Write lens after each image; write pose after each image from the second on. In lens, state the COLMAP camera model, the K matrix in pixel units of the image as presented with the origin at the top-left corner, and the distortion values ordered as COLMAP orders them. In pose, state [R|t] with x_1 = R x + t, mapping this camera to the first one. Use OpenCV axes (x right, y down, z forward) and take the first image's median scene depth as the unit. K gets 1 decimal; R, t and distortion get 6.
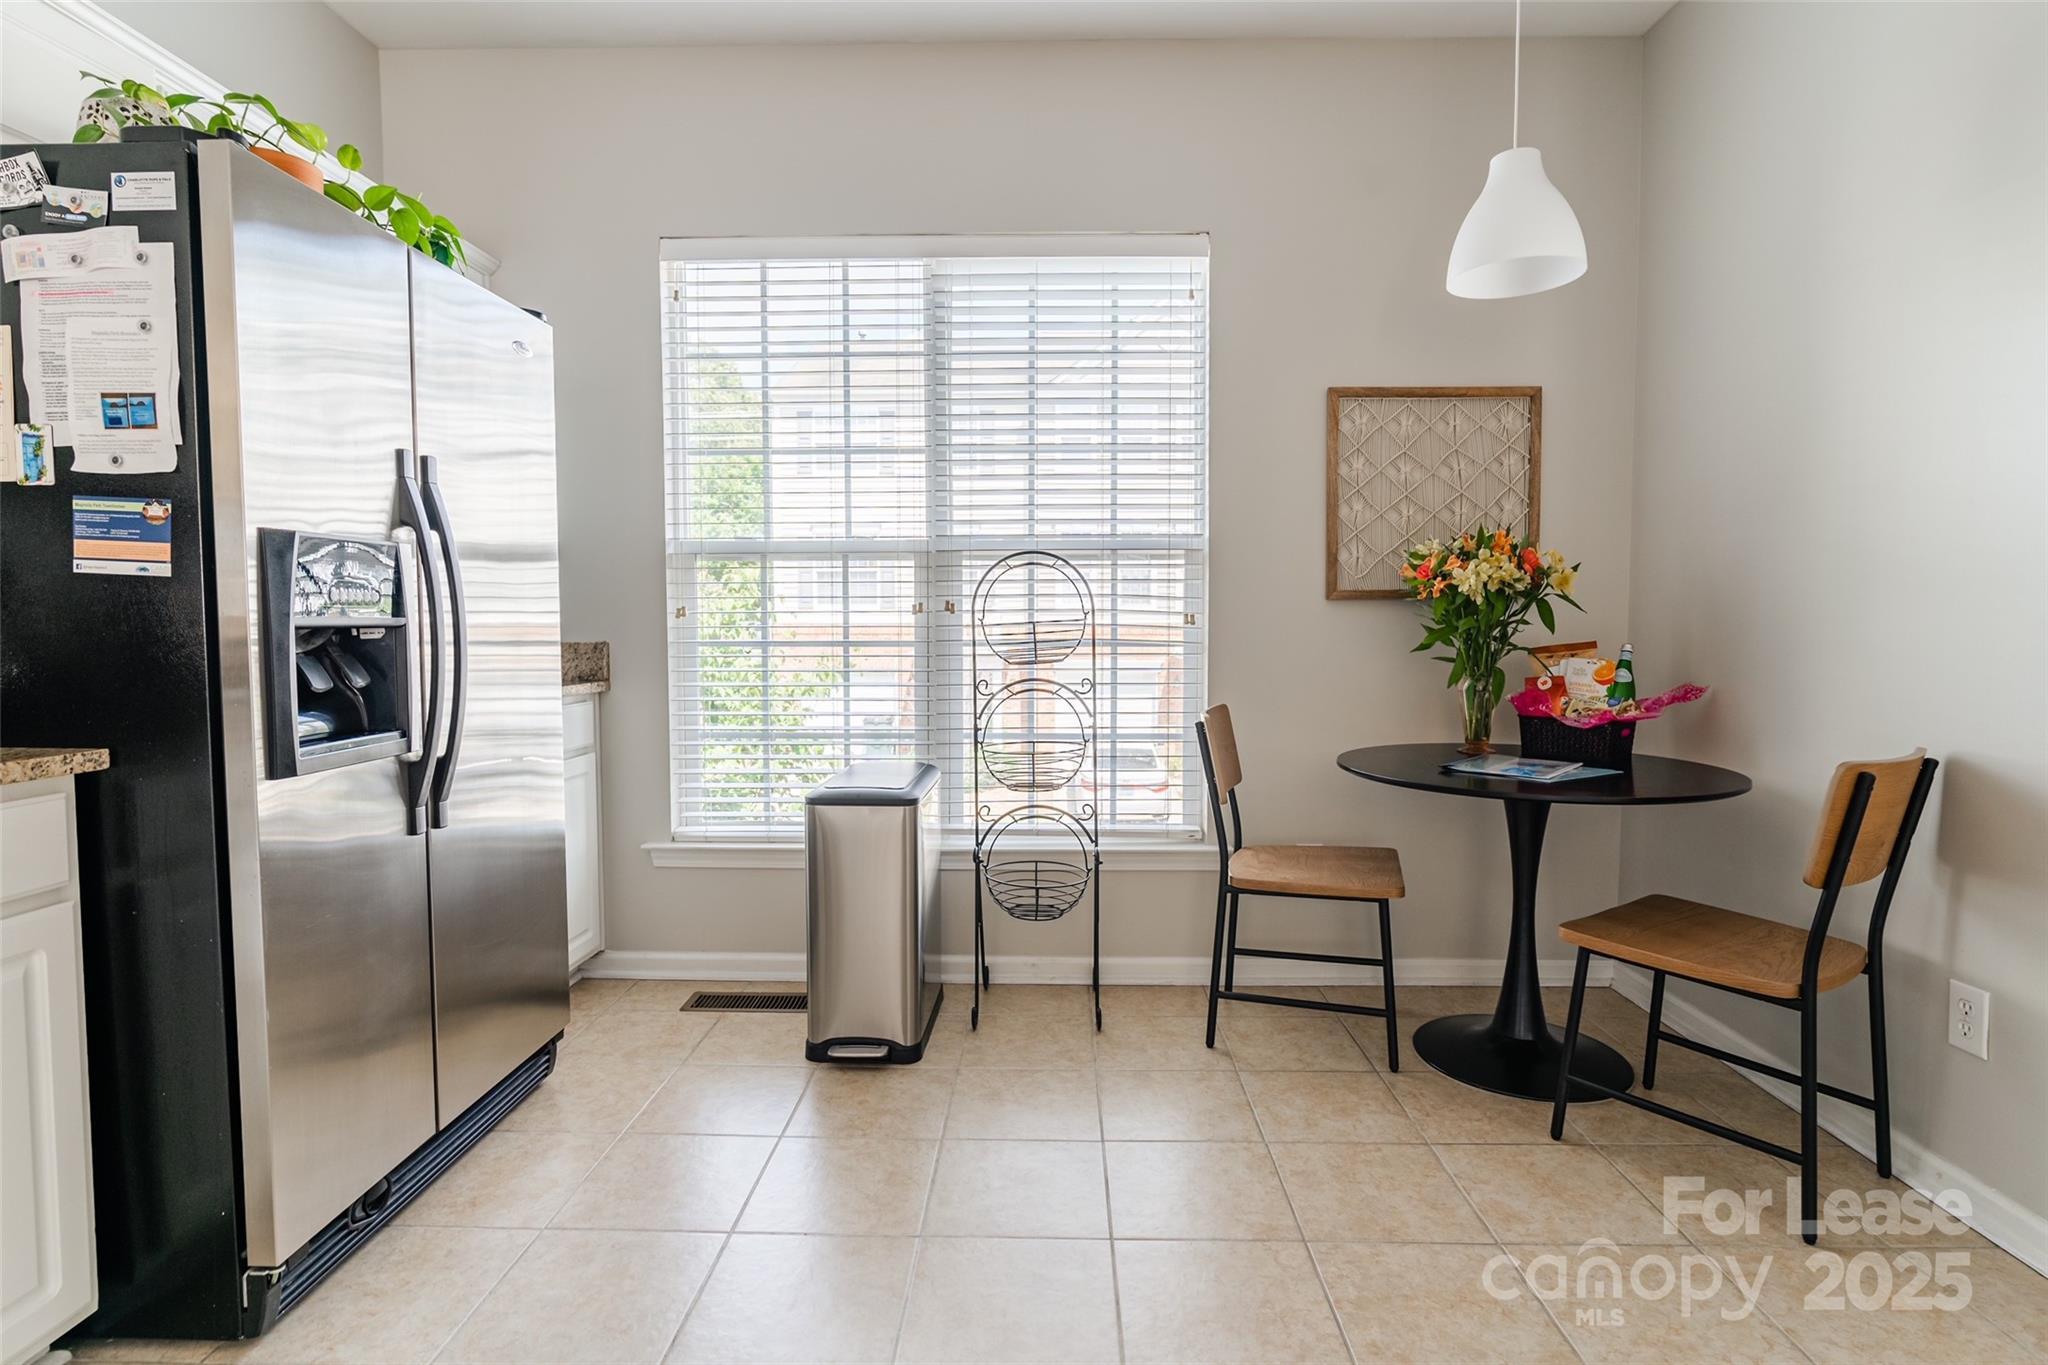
lens RADIAL K [[980.8, 0, 1014.1], [0, 980.8, 670.5], [0, 0, 1]] dist [-0.016211, 0.004343]
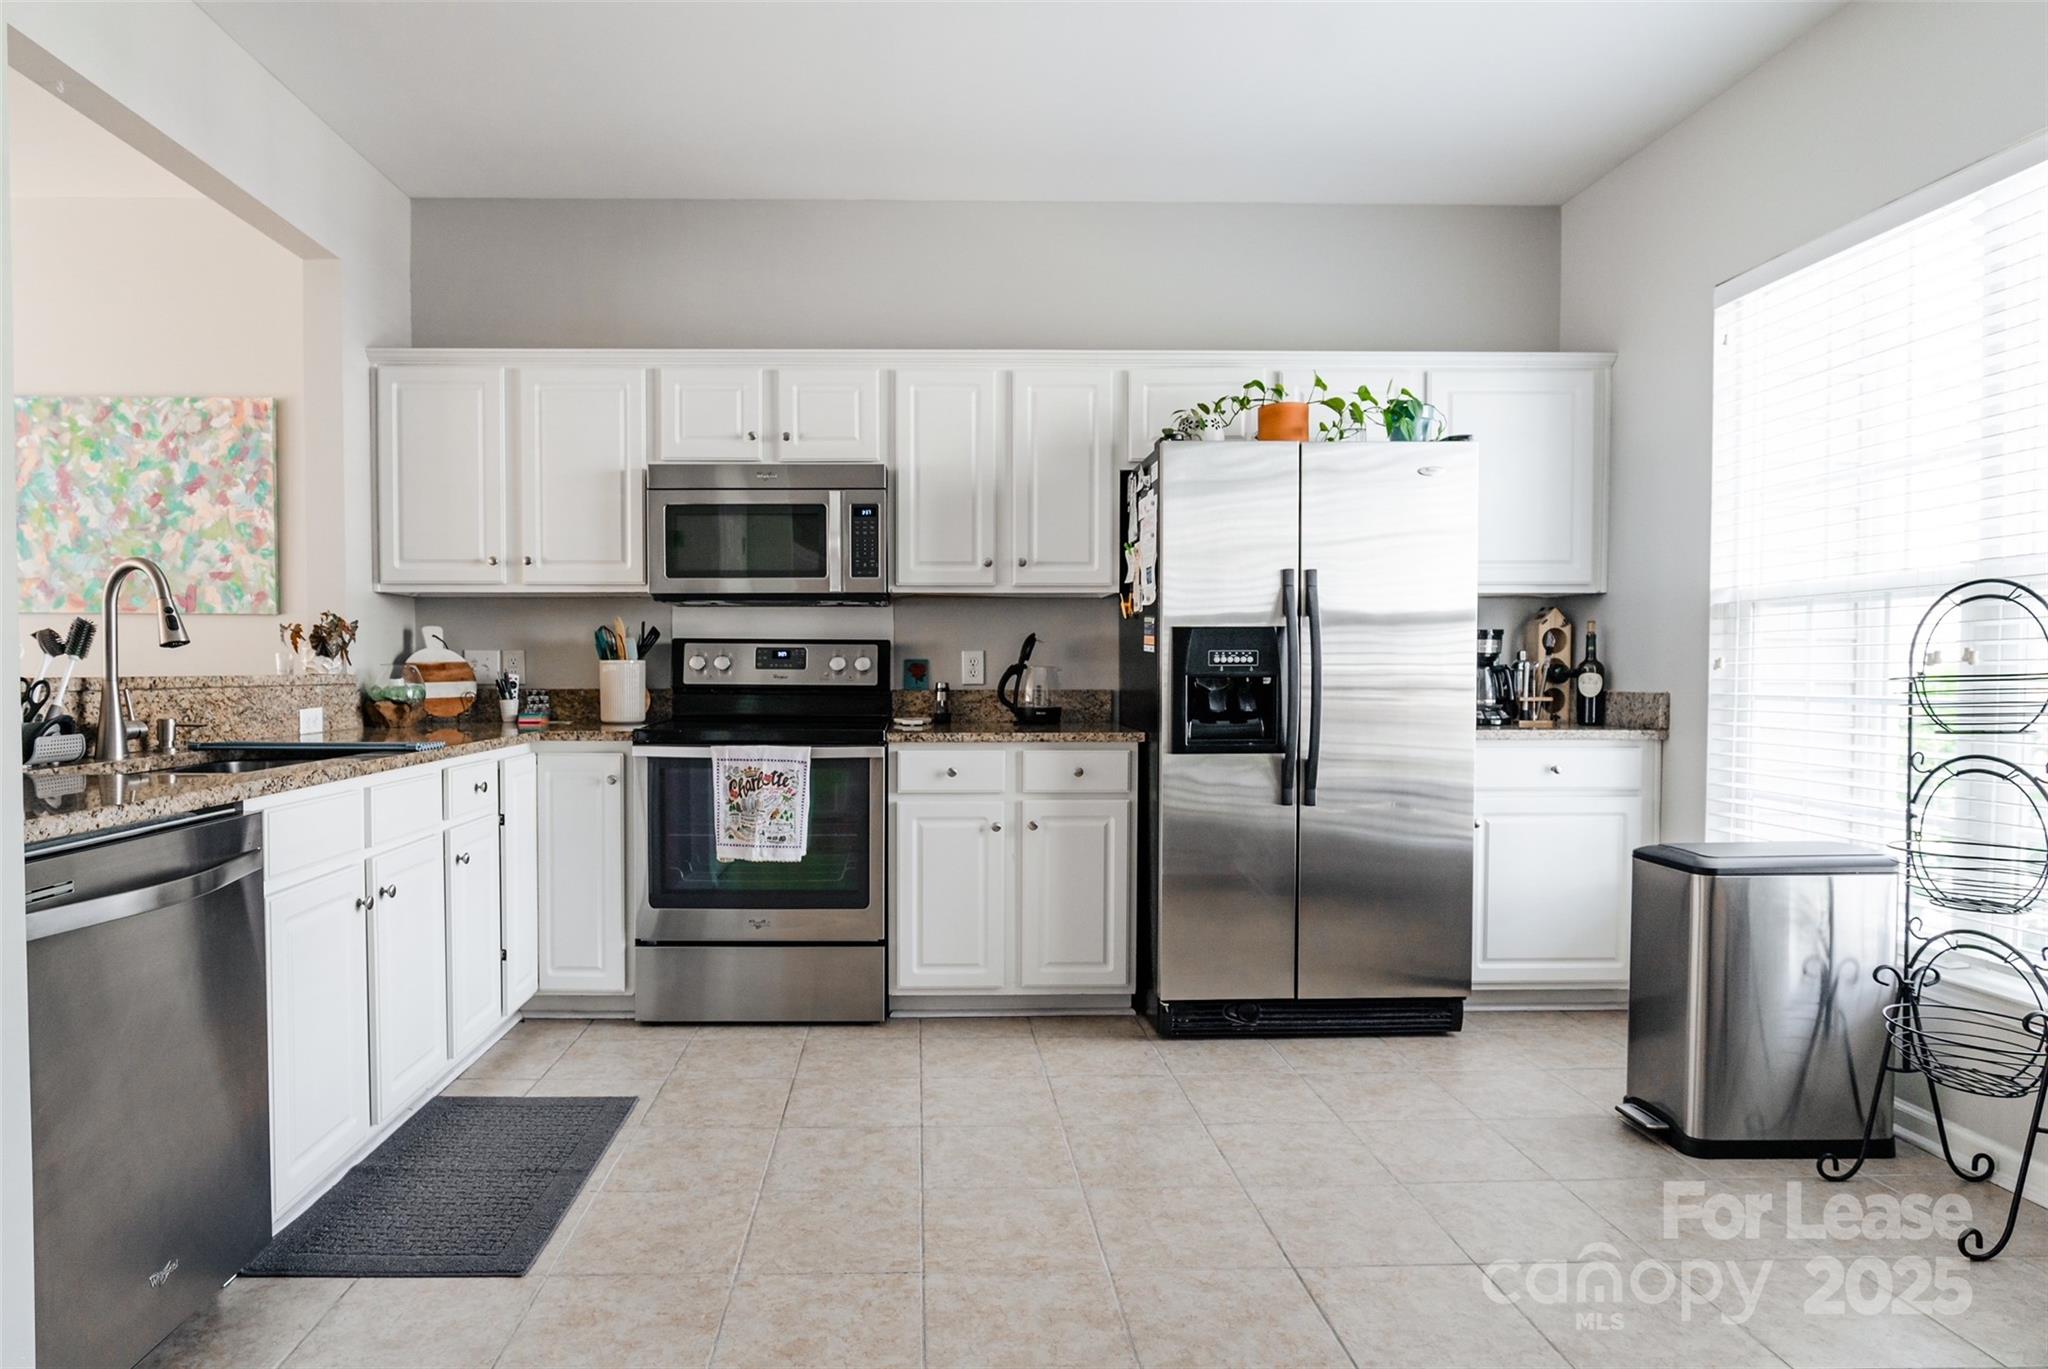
lens RADIAL K [[980.8, 0, 1012.1], [0, 980.8, 689.4], [0, 0, 1]] dist [-0.016211, 0.004343]
pose [[0.171540, 0.019691, -0.984980, 0.646137], [-0.048666, 0.998749, 0.011491, -0.014711], [0.983974, 0.045964, 0.172283, 0.187908]]
